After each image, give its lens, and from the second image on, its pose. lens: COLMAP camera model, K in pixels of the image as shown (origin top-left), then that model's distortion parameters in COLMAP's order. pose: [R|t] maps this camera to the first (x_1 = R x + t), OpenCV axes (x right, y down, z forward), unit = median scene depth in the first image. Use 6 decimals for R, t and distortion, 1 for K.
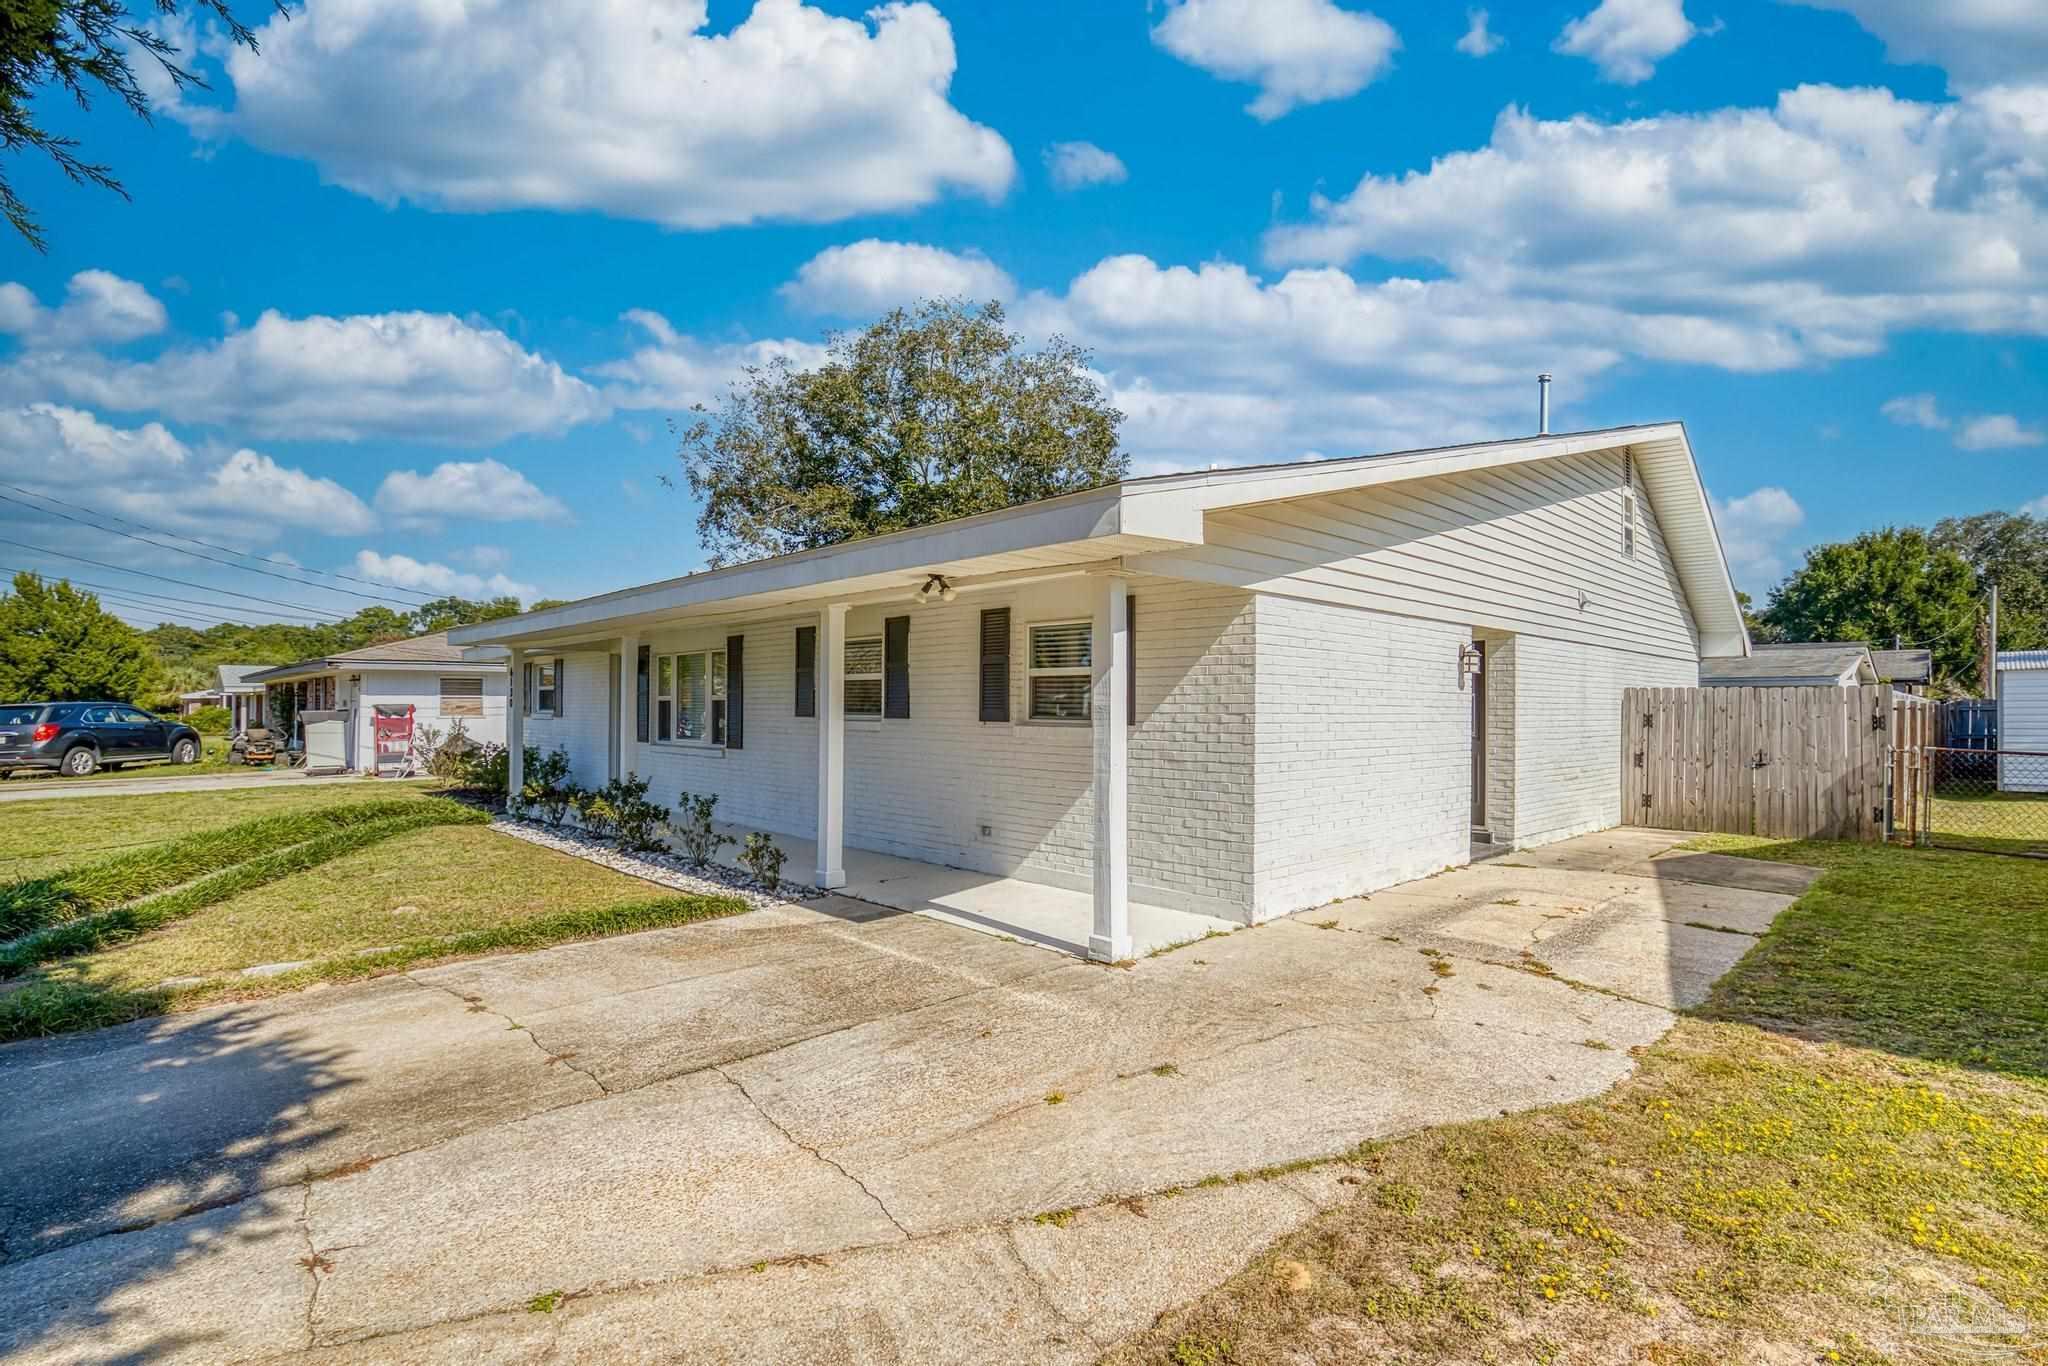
lens RADIAL K [[971.0, 0, 1103.8], [0, 971.0, 704.9], [0, 0, 1]] dist [-0.028434, 0.000626]
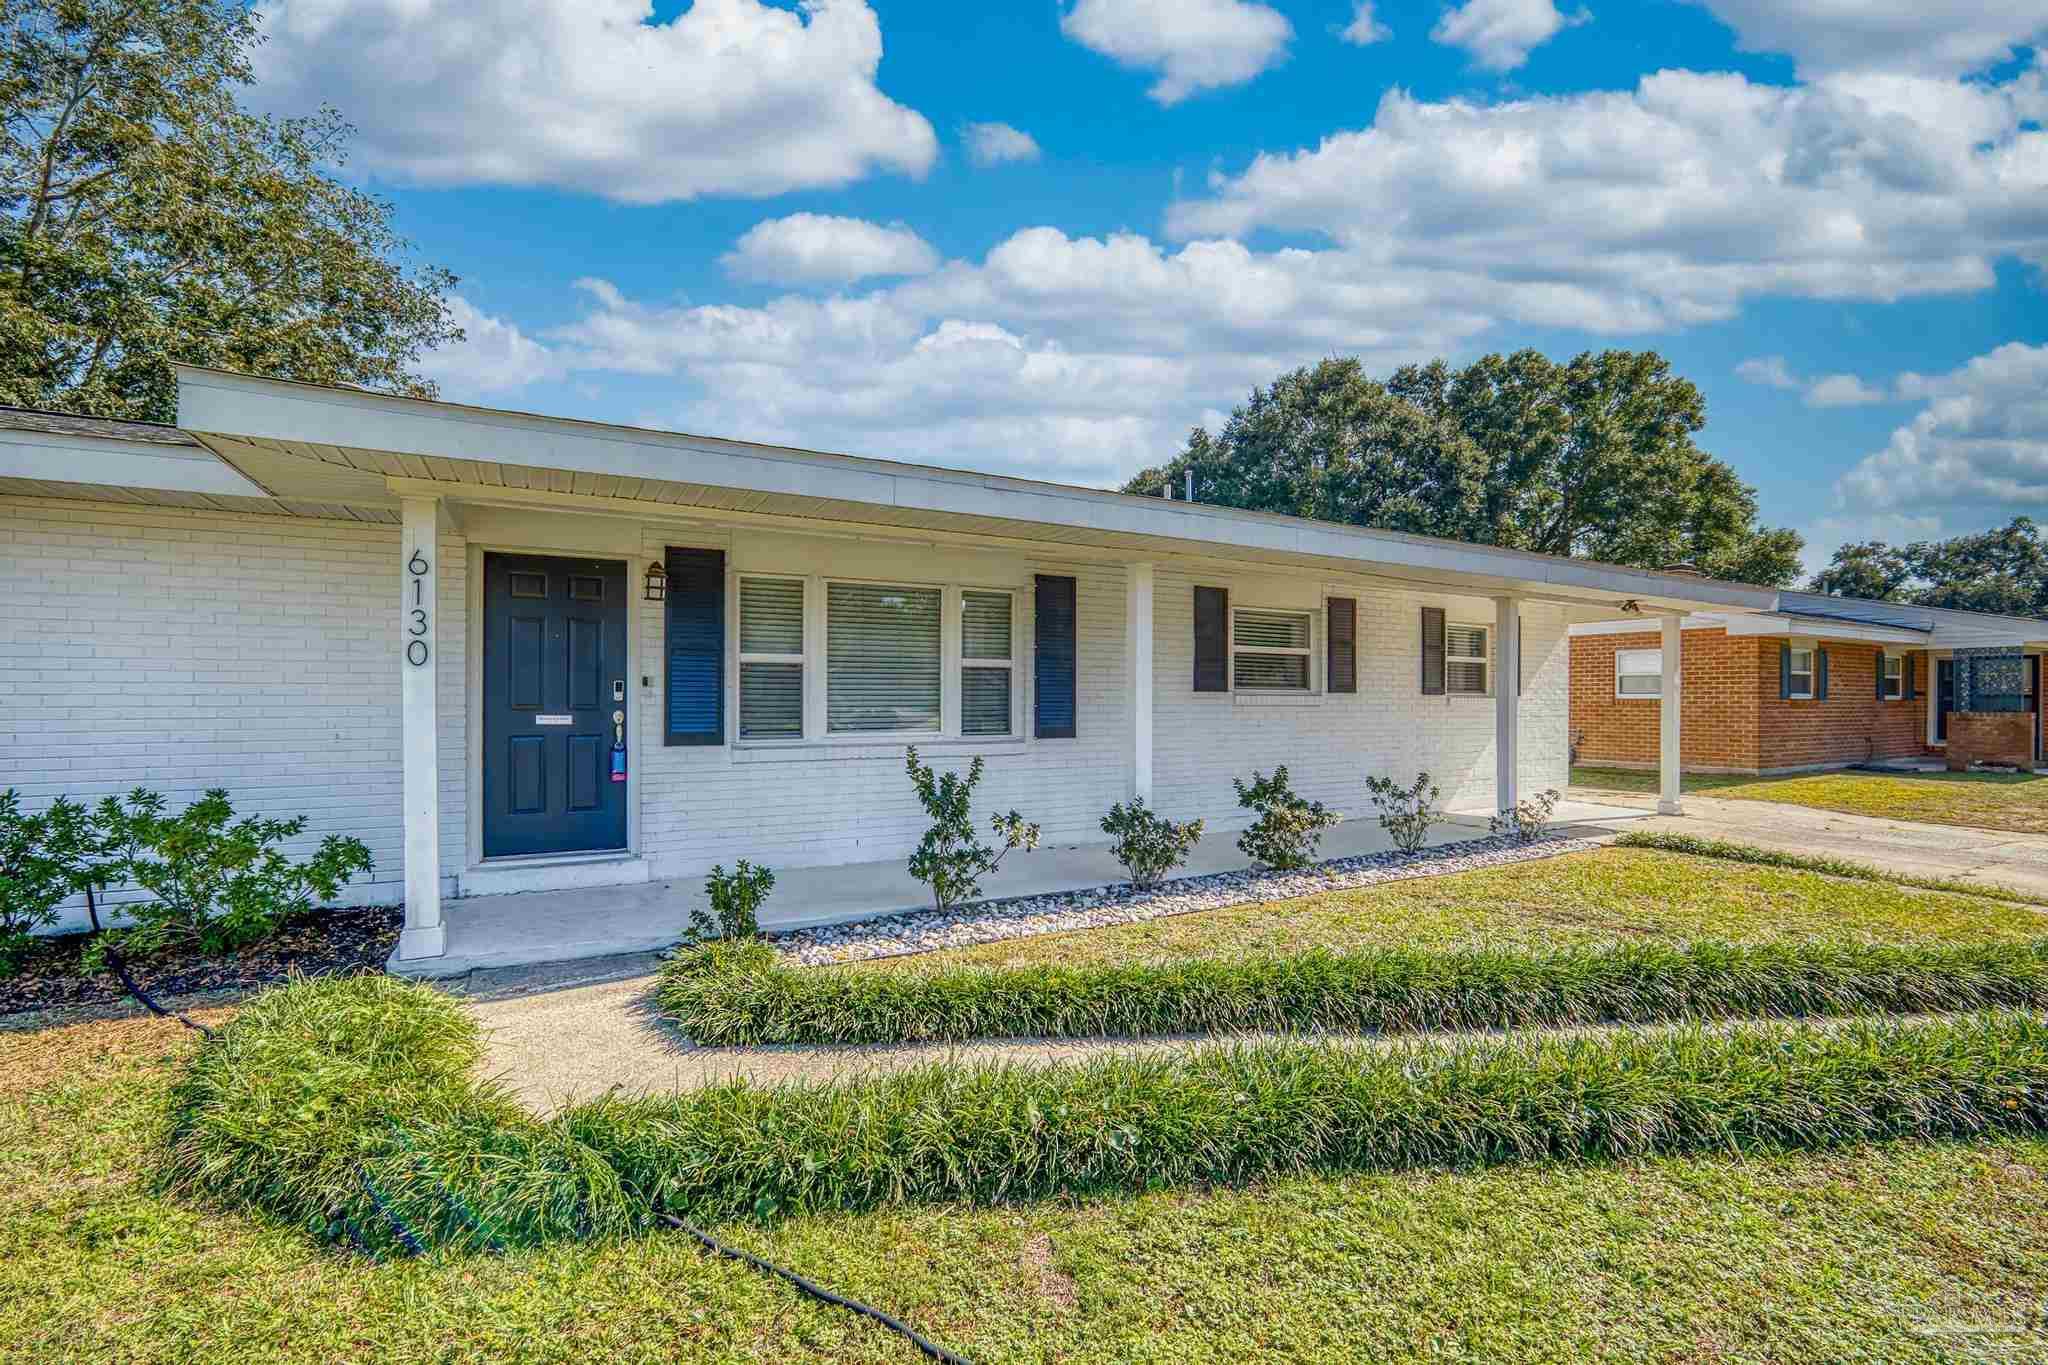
lens RADIAL K [[892.7, 0, 1019.4], [0, 892.7, 702.7], [0, 0, 1]] dist [-0.044123, 0.017155]
pose [[0.309999, -0.010402, 0.950680, -1.101064], [-0.005021, 0.999908, 0.012578, 0.012479], [-0.950724, -0.008673, 0.309918, 0.906400]]
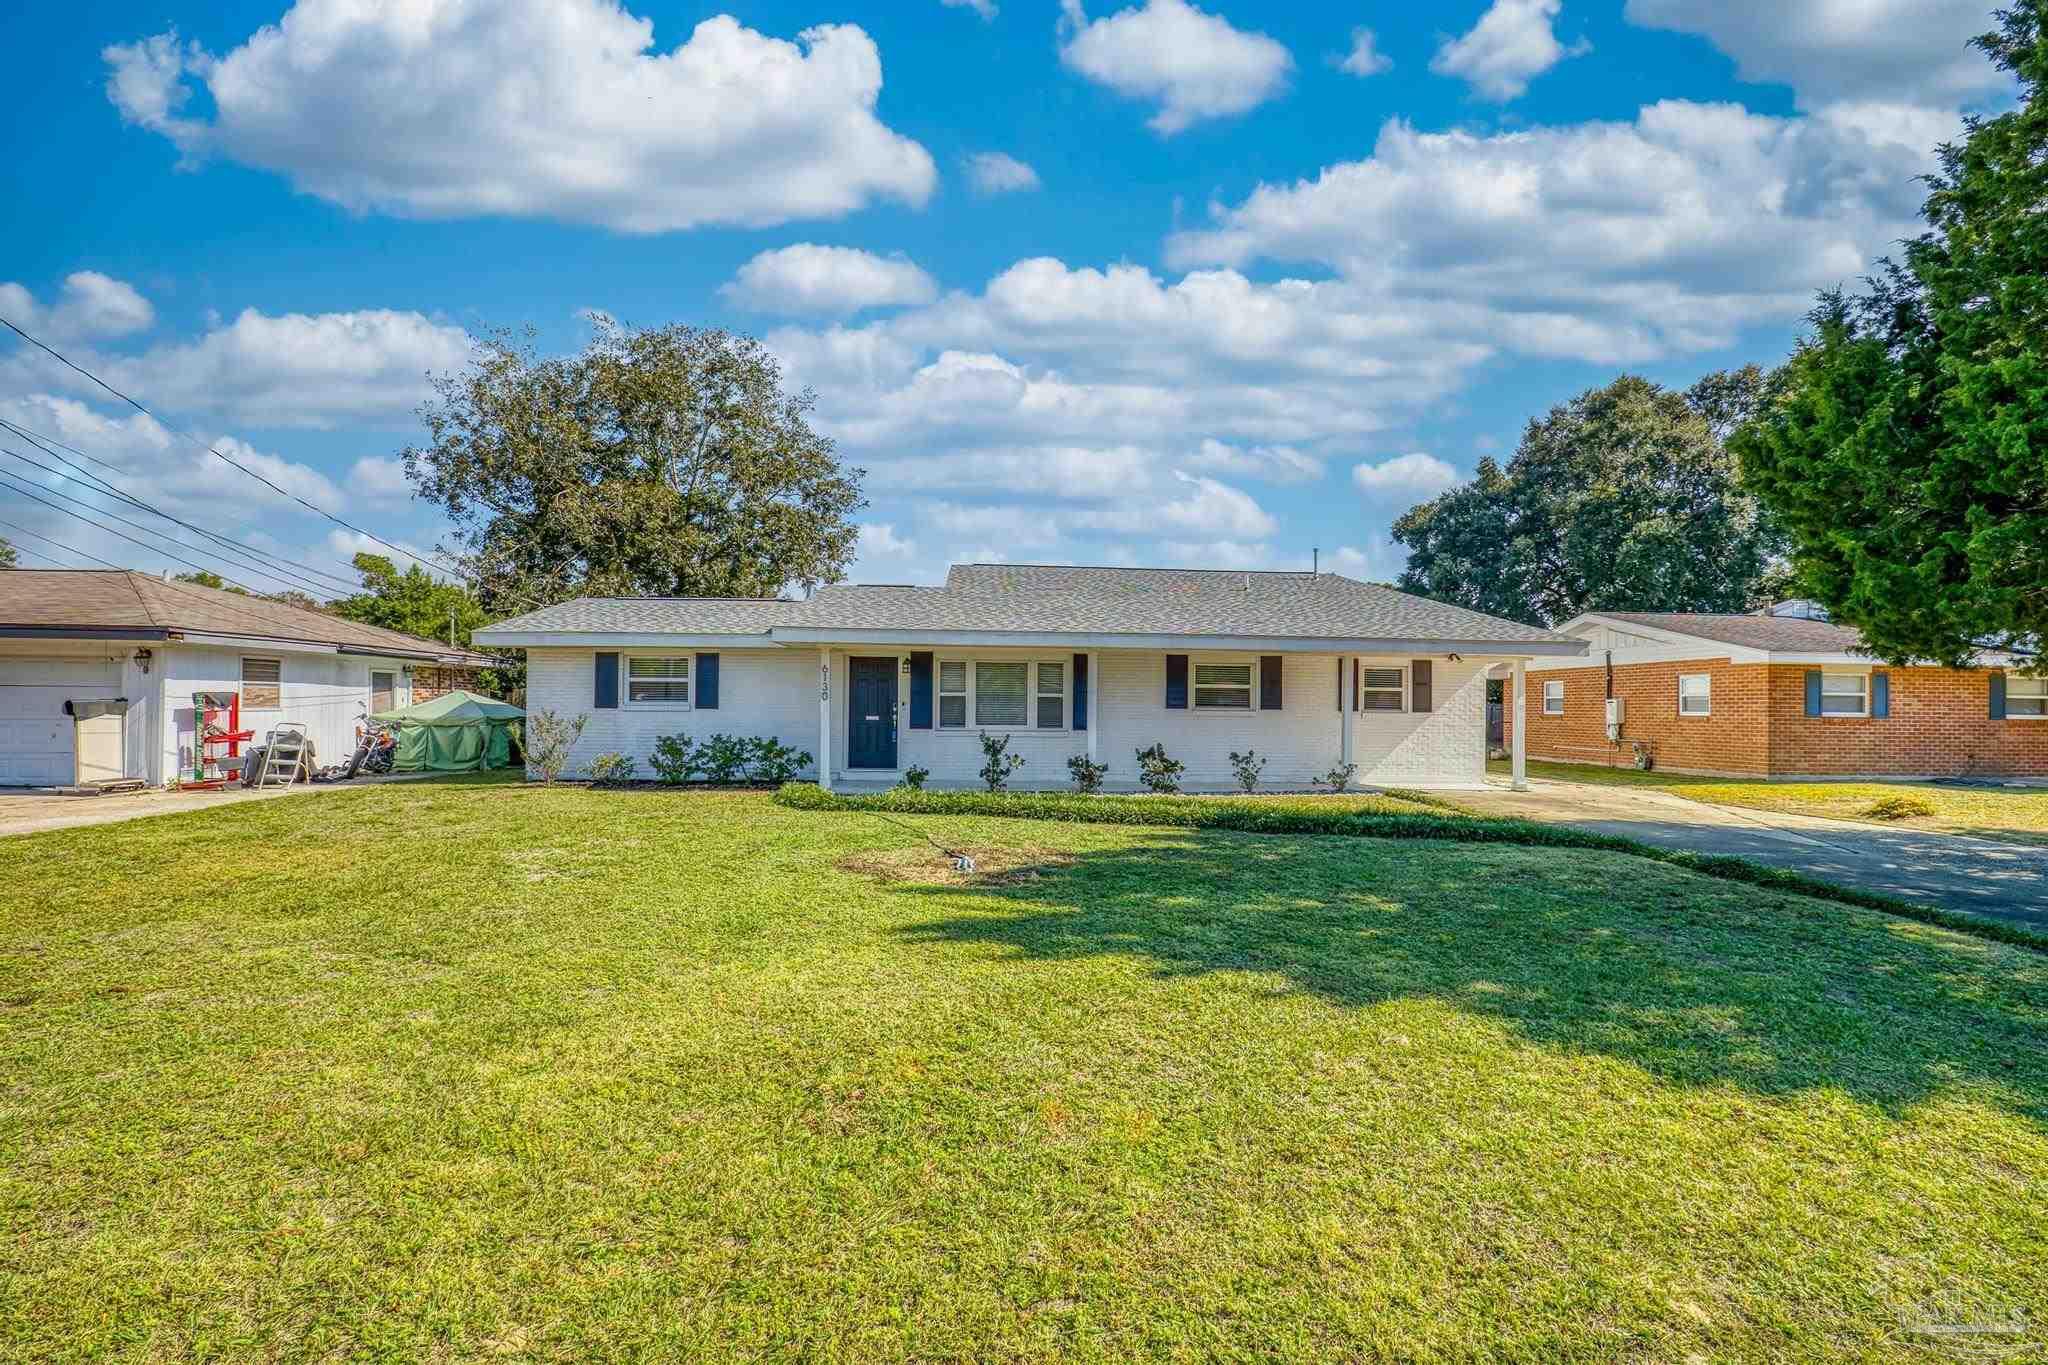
lens RADIAL K [[903.5, 0, 1021.9], [0, 903.5, 697.3], [0, 0, 1]] dist [-0.046231, 0.019630]
pose [[0.677856, 0.010120, 0.735125, -1.608720], [-0.008853, 0.999945, -0.005603, 0.003363], [-0.735142, -0.002710, 0.677908, 0.144808]]
